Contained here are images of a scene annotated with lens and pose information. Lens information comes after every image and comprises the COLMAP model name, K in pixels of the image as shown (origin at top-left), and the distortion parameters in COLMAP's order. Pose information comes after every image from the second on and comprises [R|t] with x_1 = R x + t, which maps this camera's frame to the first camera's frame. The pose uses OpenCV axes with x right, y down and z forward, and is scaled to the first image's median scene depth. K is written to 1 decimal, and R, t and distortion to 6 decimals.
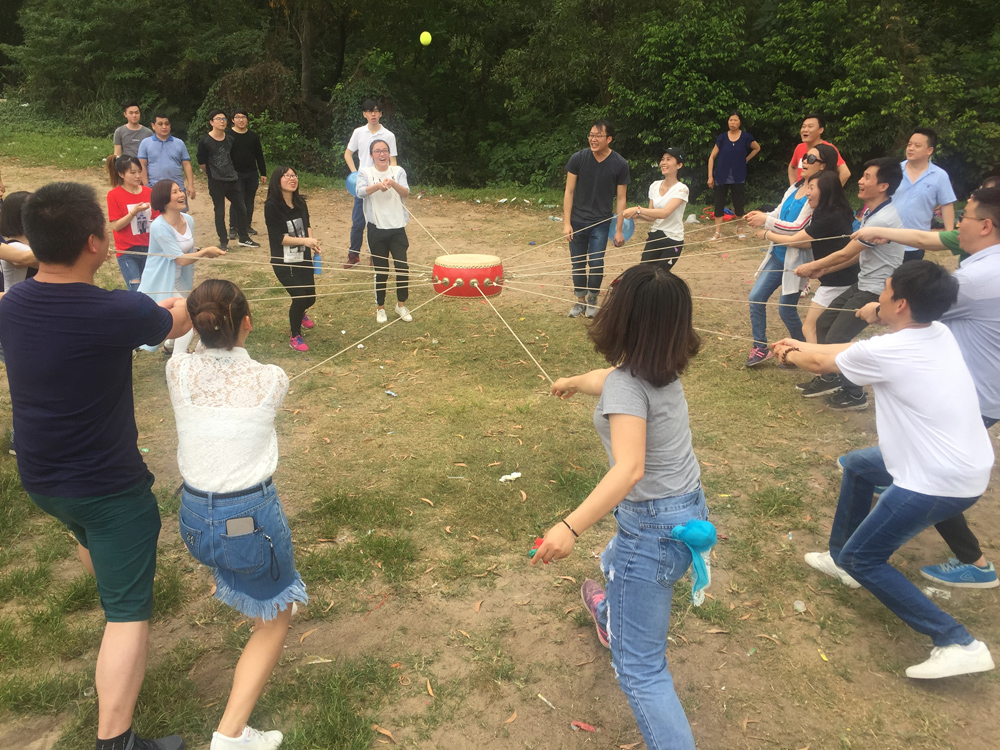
lens RADIAL K [[856.4, 0, 500.9], [0, 856.4, 373.4], [0, 0, 1]] dist [0.039163, -0.007801]
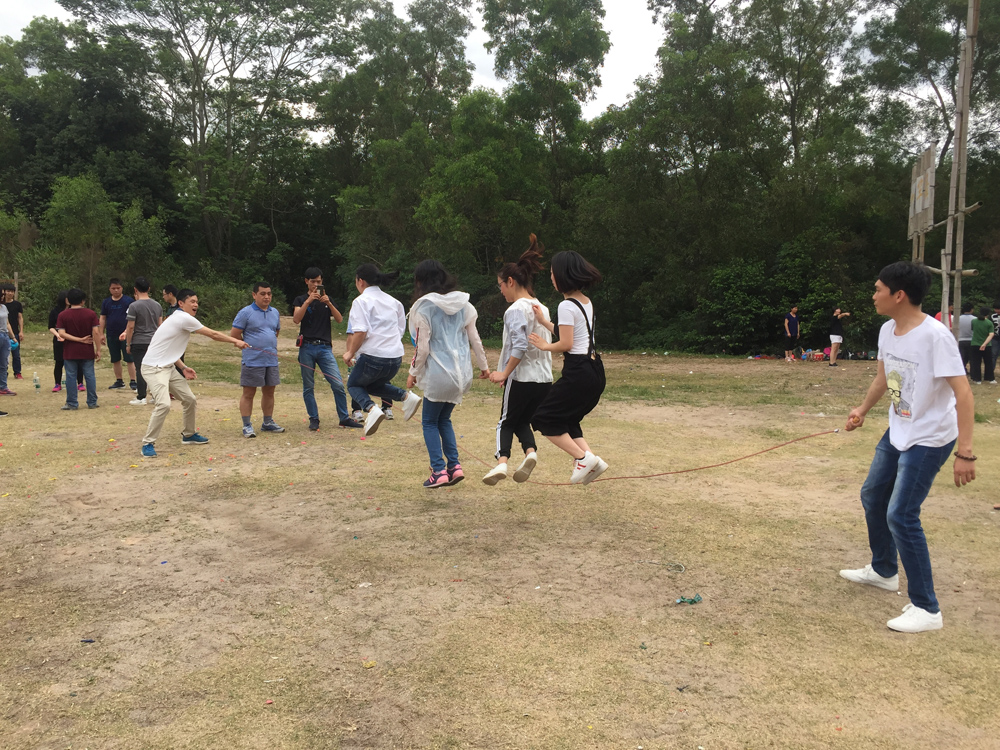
lens RADIAL K [[856.4, 0, 500.2], [0, 856.4, 374.4], [0, 0, 1]] dist [0.039163, -0.007801]
pose [[0.992390, -0.001827, -0.123118, -0.083258], [-0.029400, 0.967455, -0.251331, 0.356312], [0.119570, 0.253038, 0.960039, -0.937393]]
